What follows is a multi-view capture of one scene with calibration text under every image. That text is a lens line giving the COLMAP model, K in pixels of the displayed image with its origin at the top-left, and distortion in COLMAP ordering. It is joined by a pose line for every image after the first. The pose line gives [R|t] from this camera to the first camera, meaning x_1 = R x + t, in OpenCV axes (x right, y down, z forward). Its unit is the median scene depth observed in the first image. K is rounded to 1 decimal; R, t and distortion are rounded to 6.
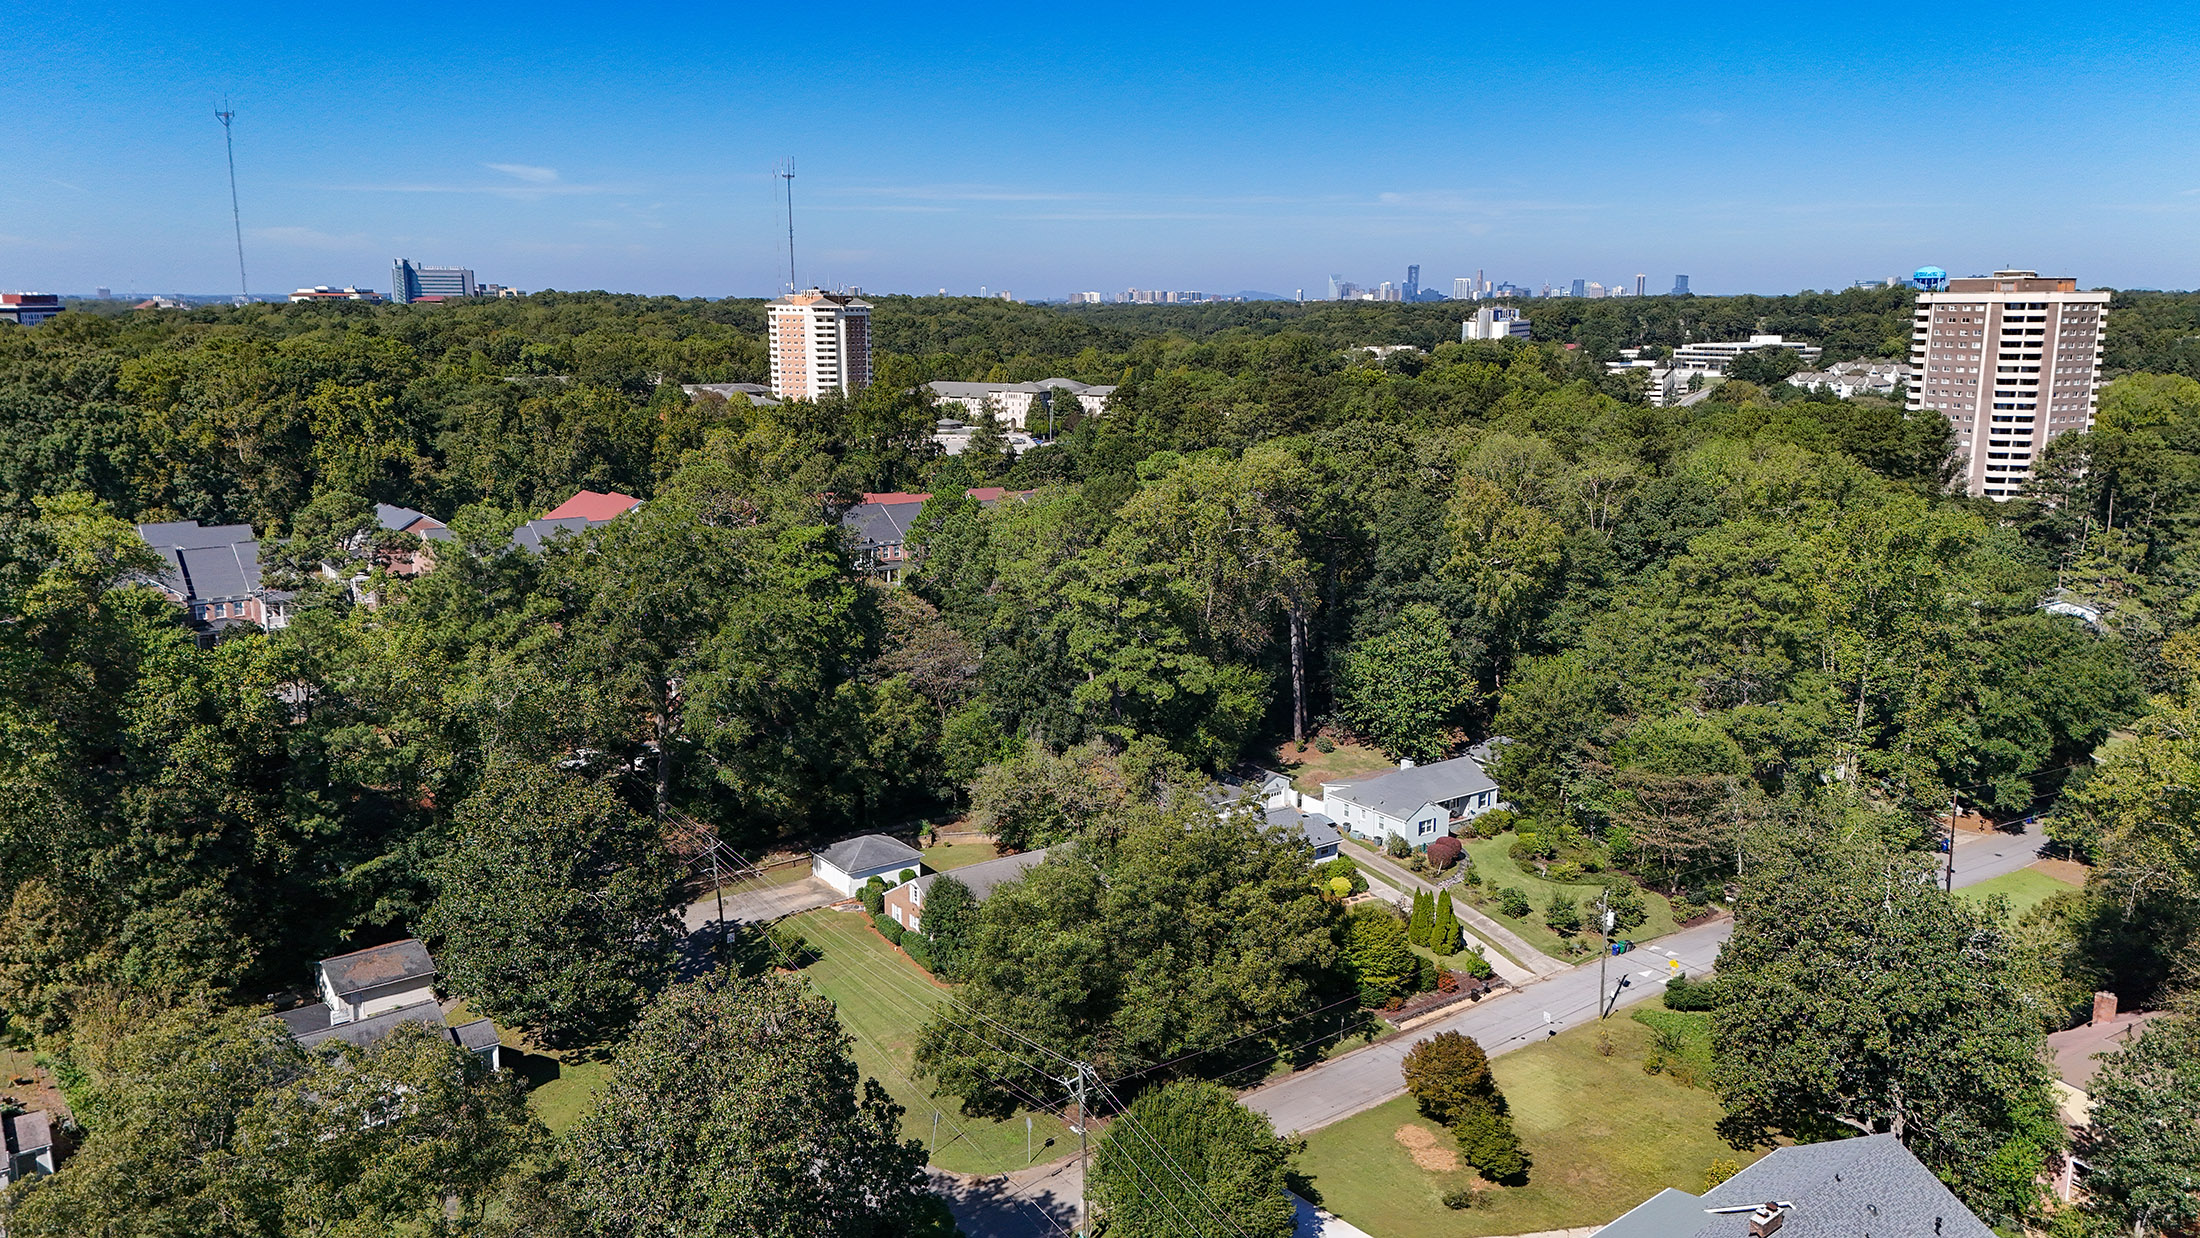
lens RADIAL K [[1601.7, 0, 1100.0], [0, 1601.7, 619.0], [0, 0, 1]] dist [0.072716, -0.069804]
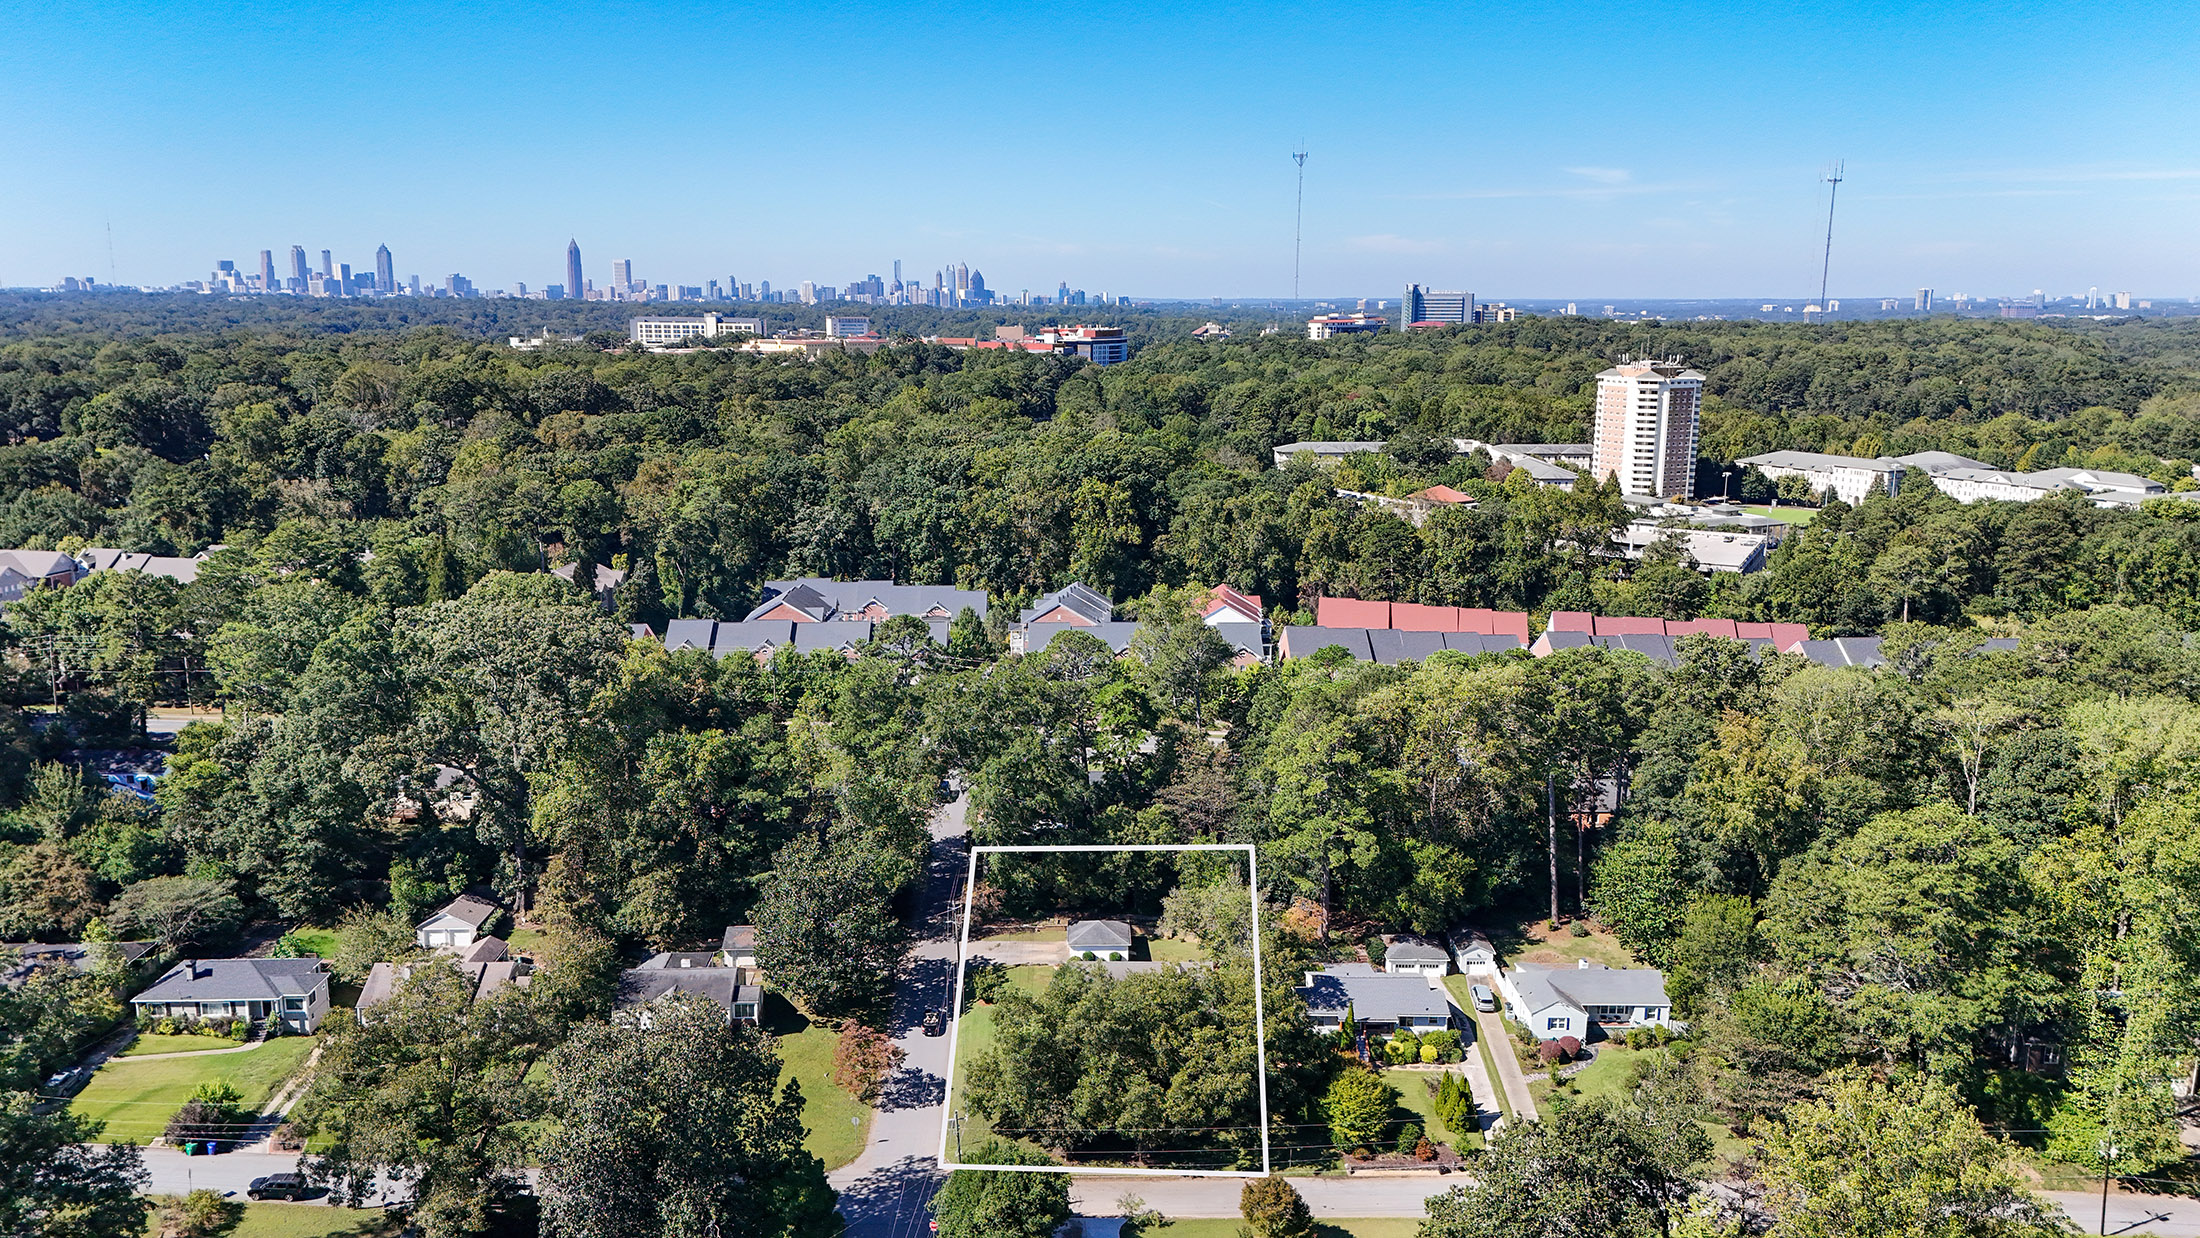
lens RADIAL K [[1601.7, 0, 1100.0], [0, 1601.7, 619.0], [0, 0, 1]] dist [0.072716, -0.069804]
pose [[0.816528, 0.115373, -0.565659, 0.576574], [-0.115940, 0.992636, 0.035102, -0.162199], [0.565544, 0.036921, 0.823892, -0.129045]]
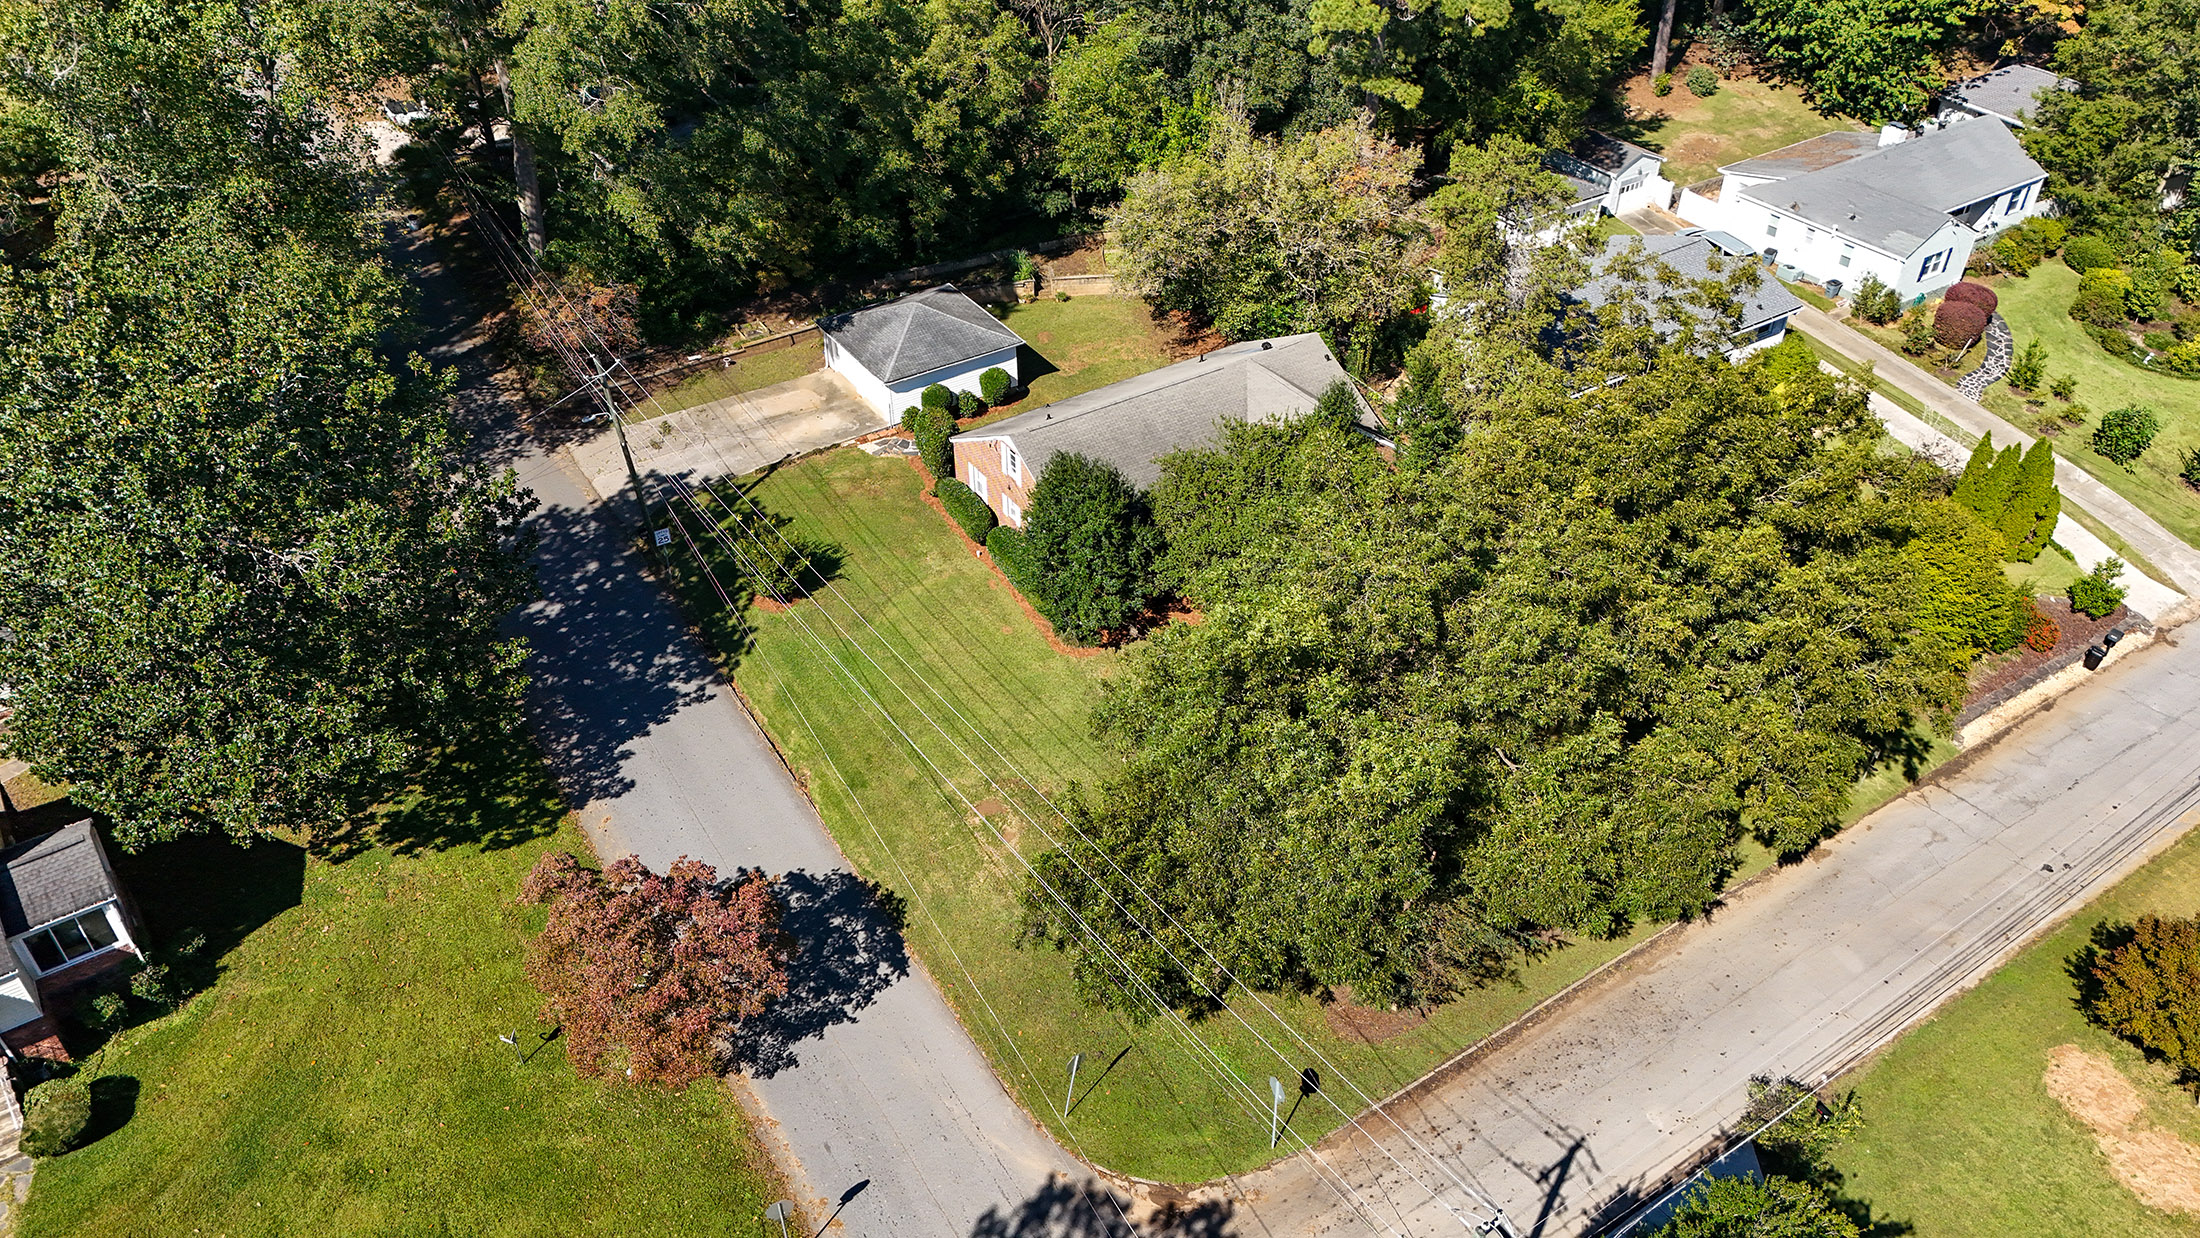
lens RADIAL K [[1601.7, 0, 1100.0], [0, 1601.7, 619.0], [0, 0, 1]] dist [0.072716, -0.069804]
pose [[0.998510, 0.024121, -0.048954, -0.053152], [-0.000034, 0.897297, 0.441427, -0.007581], [0.054574, -0.440768, 0.895961, 0.456720]]
